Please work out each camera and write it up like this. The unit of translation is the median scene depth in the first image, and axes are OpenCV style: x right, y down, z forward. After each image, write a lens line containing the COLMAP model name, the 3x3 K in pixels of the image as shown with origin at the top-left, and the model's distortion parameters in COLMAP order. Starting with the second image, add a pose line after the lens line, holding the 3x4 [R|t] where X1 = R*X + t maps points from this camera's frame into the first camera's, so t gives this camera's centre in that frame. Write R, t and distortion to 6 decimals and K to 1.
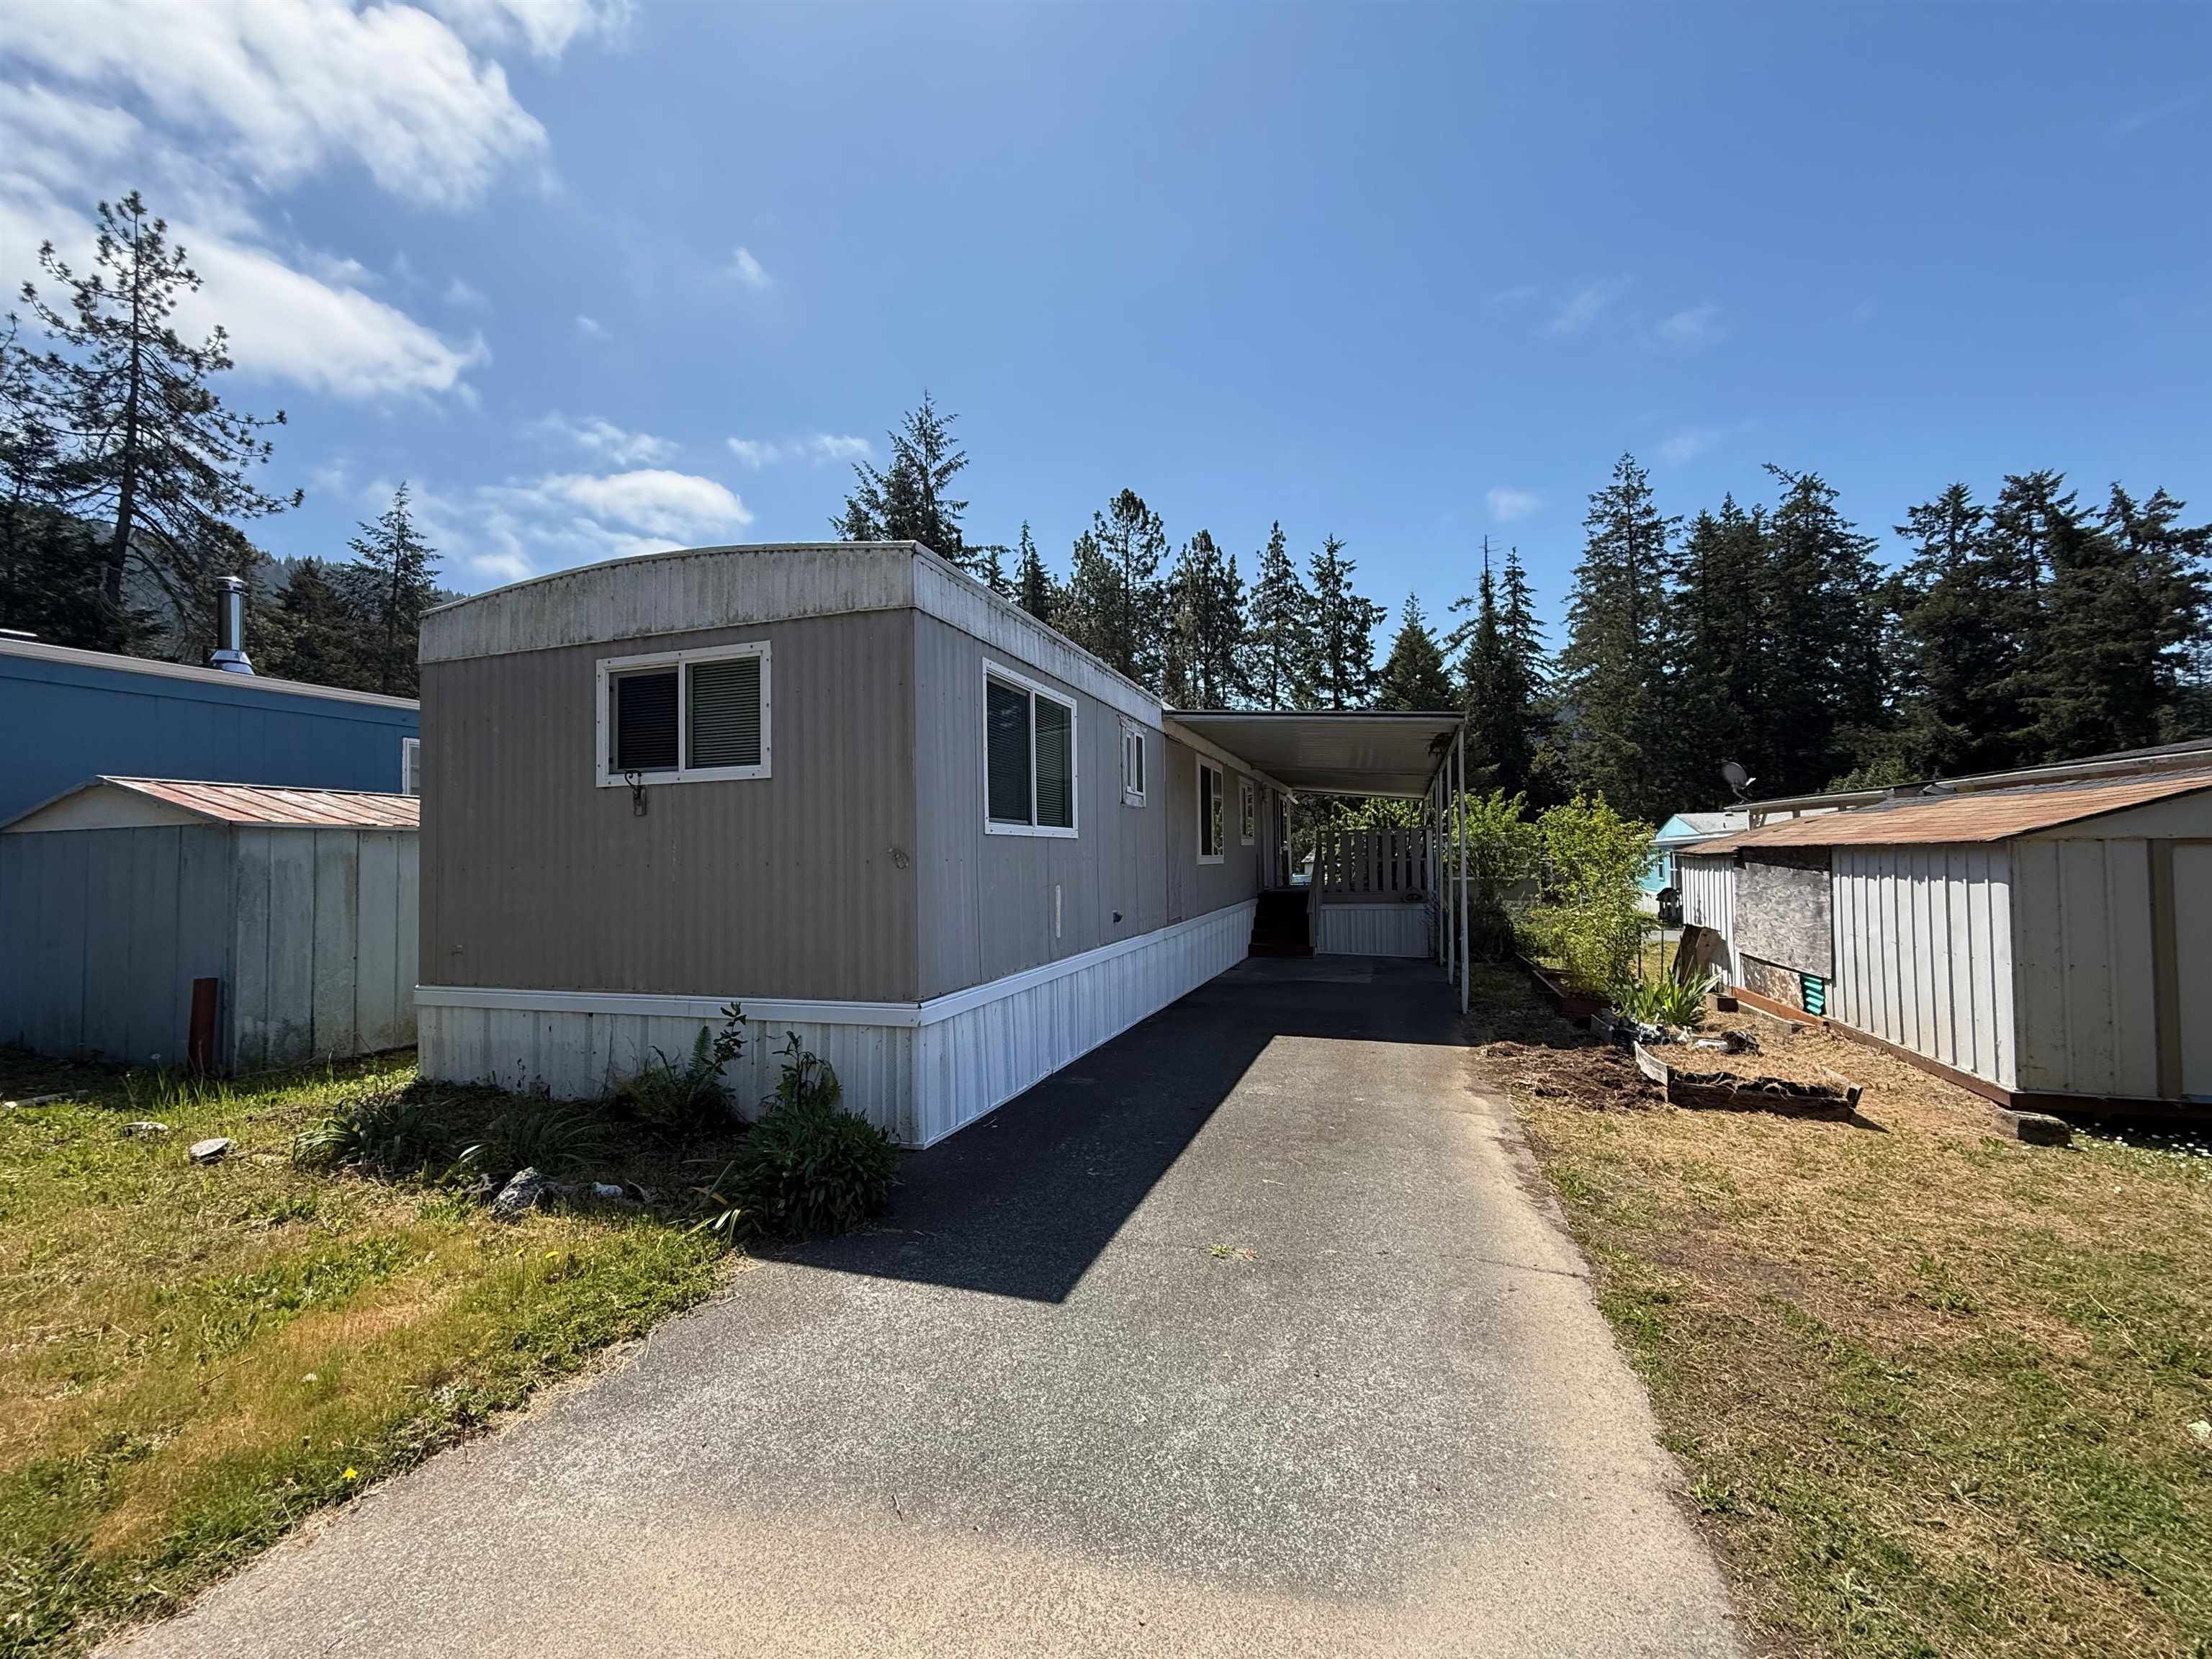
lens RADIAL K [[906.8, 0, 1106.0], [0, 906.8, 829.5], [0, 0, 1]] dist [-0.000591, 0.000895]
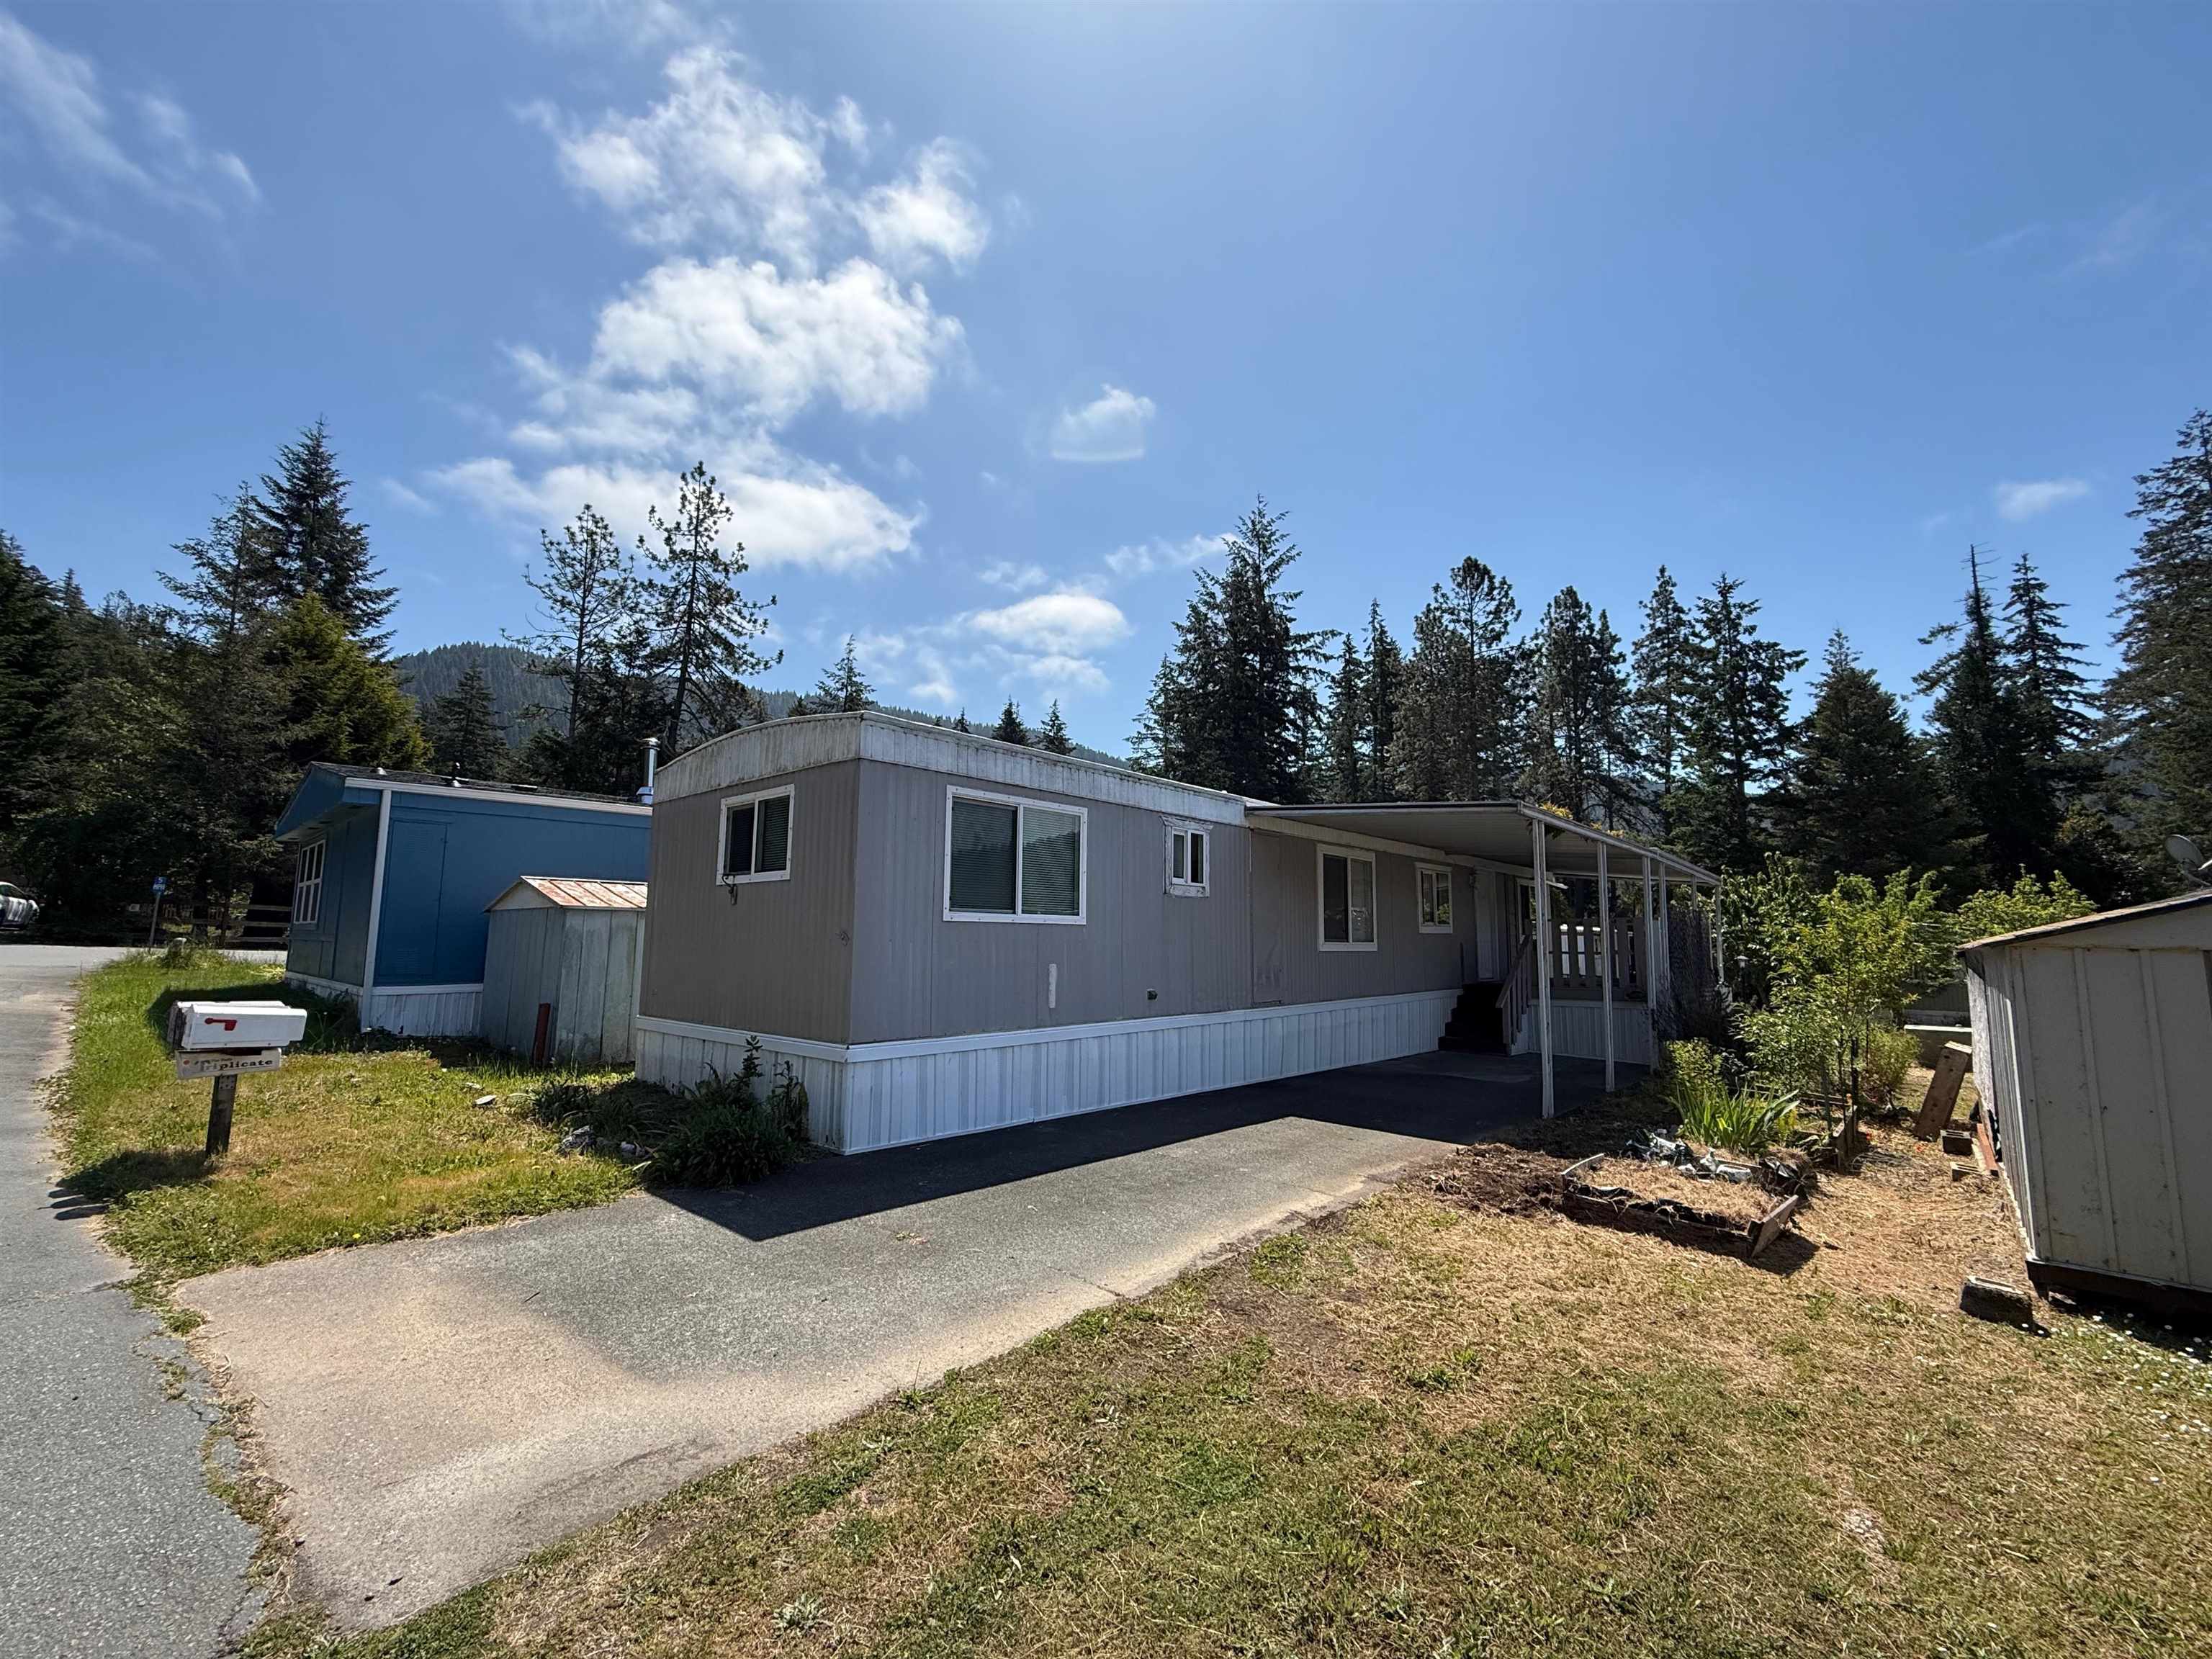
lens RADIAL K [[906.8, 0, 1106.0], [0, 906.8, 829.5], [0, 0, 1]] dist [-0.000591, 0.000895]
pose [[0.917817, -0.024119, -0.396271, 0.082528], [-0.010787, 0.996269, -0.085623, -0.002332], [0.396857, 0.082861, 0.914133, -0.014511]]
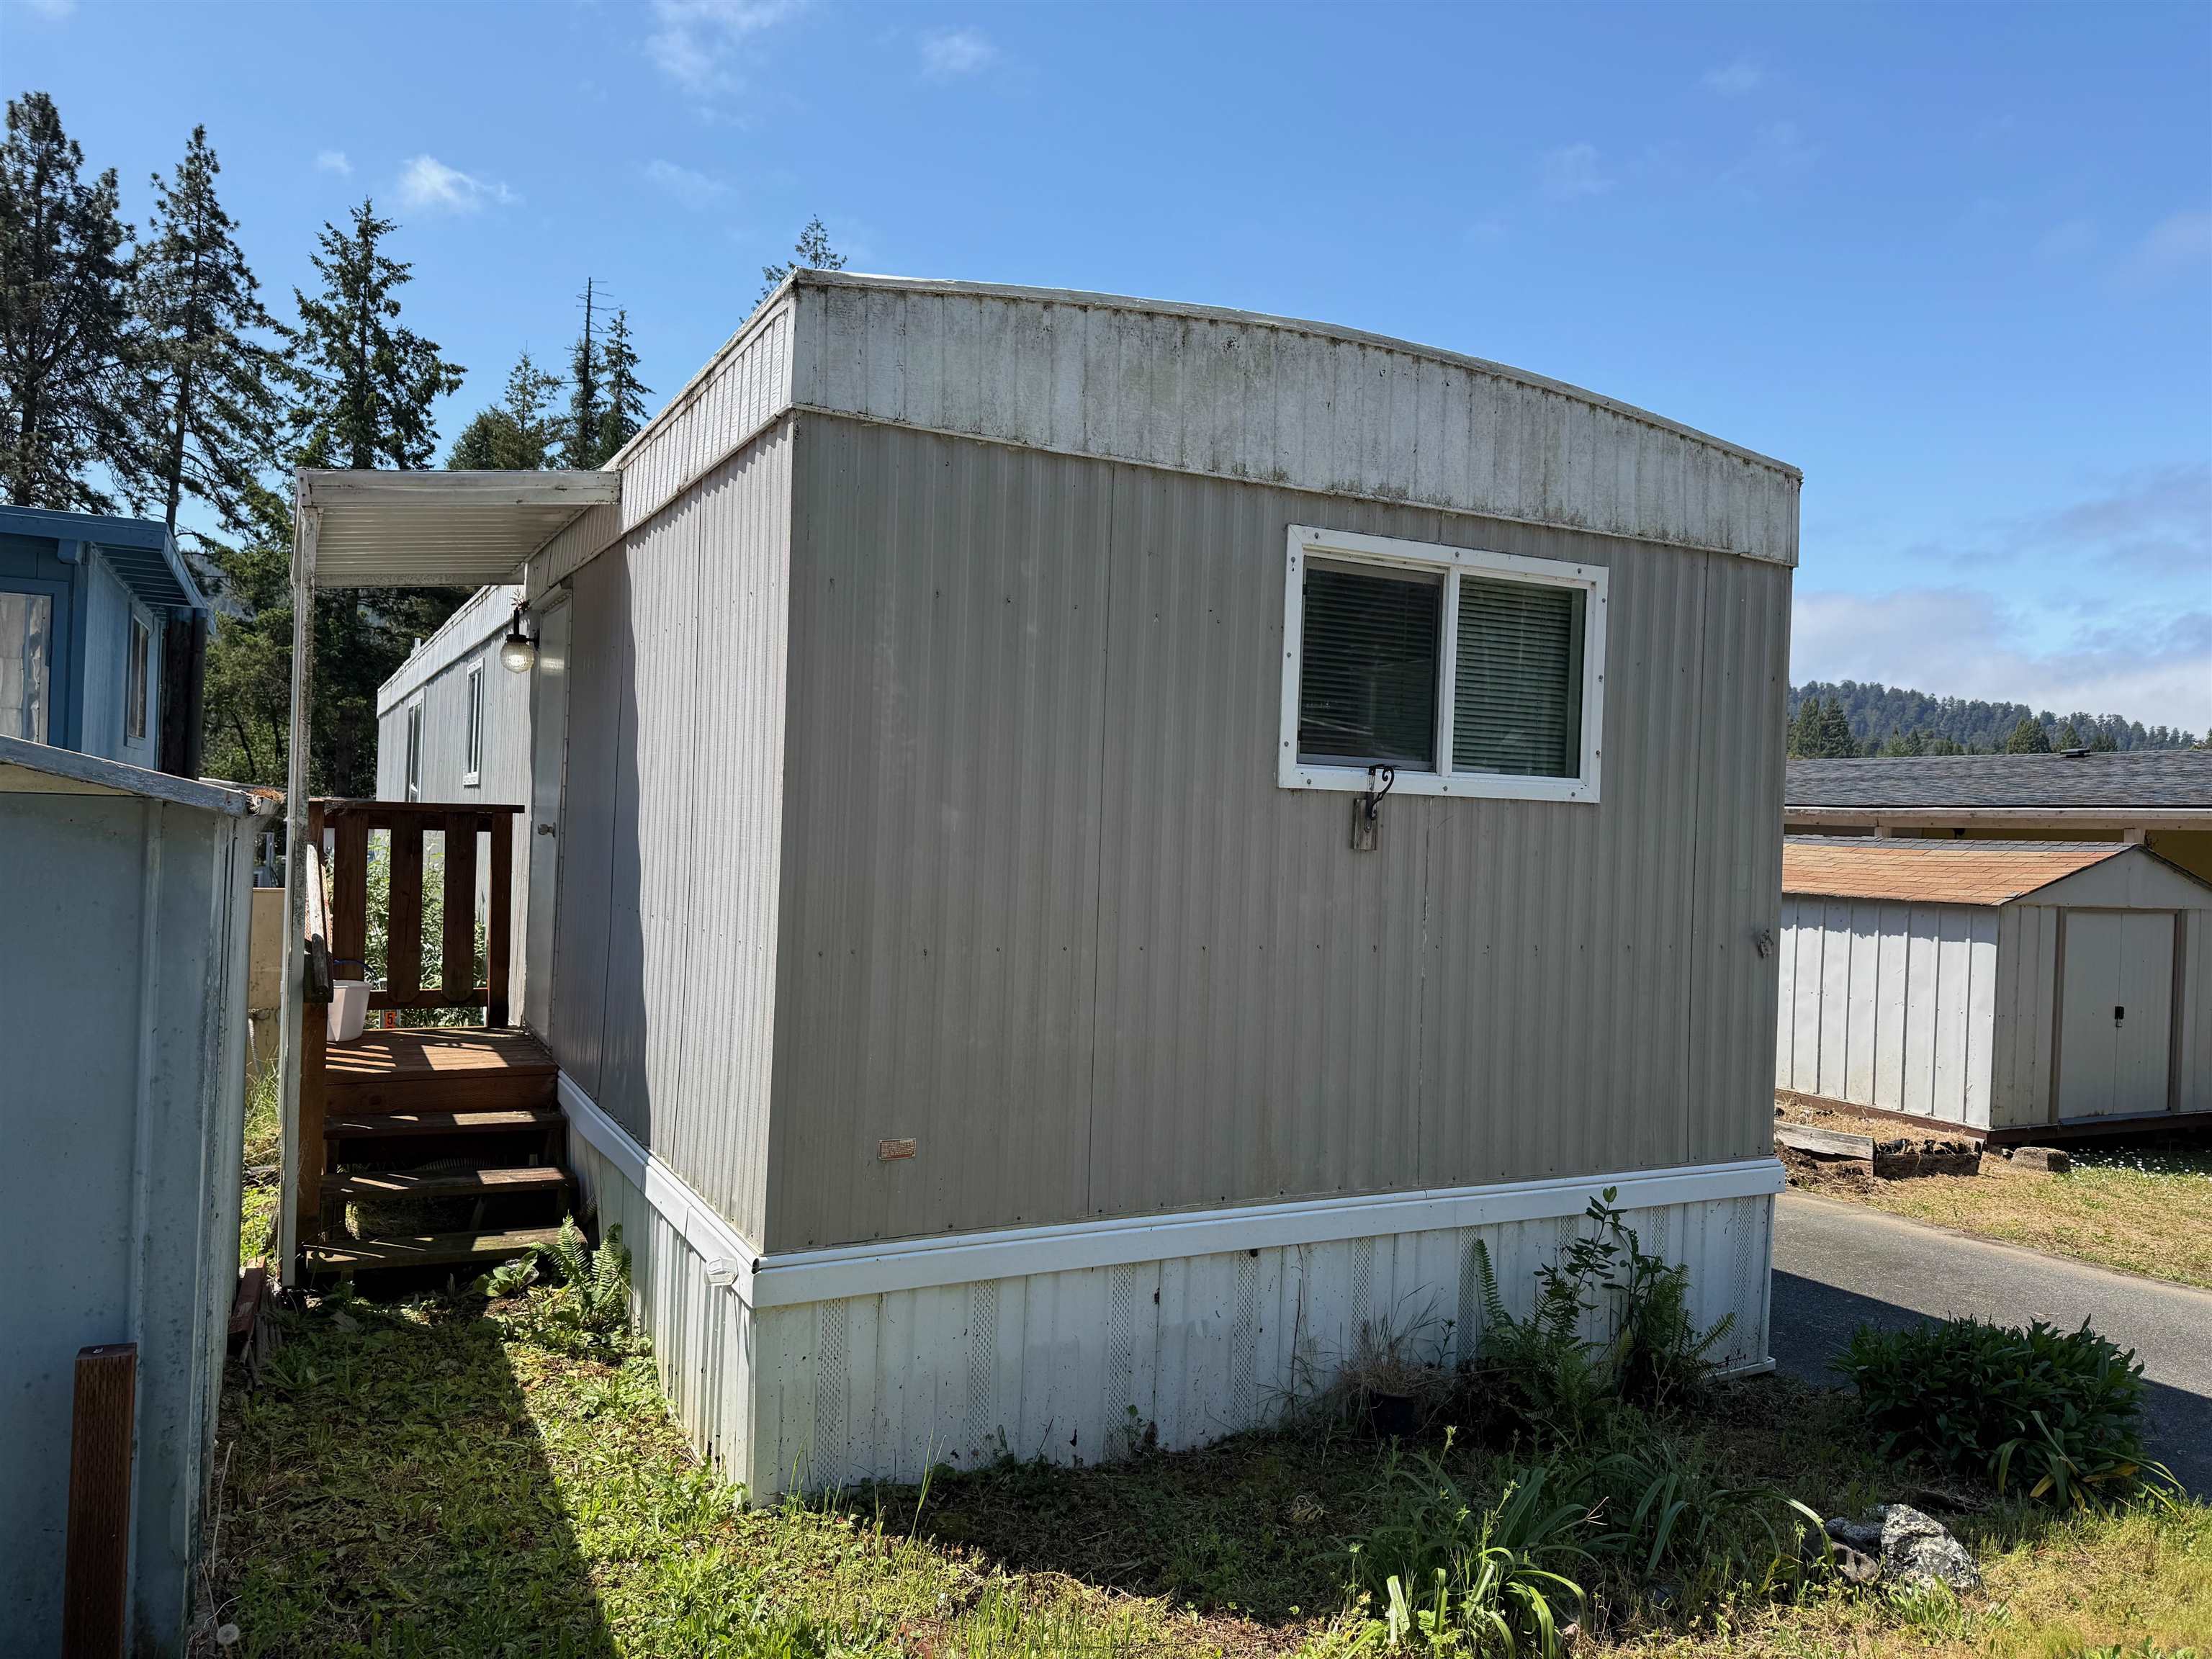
lens RADIAL K [[1562.9, 0, 1106.0], [0, 1562.9, 829.5], [0, 0, 1]] dist [0.049219, -0.050304]
pose [[0.694065, 0.039508, 0.718828, -0.182012], [-0.068215, 0.997610, 0.011035, -0.003969], [-0.716673, -0.056694, 0.695101, 0.071331]]
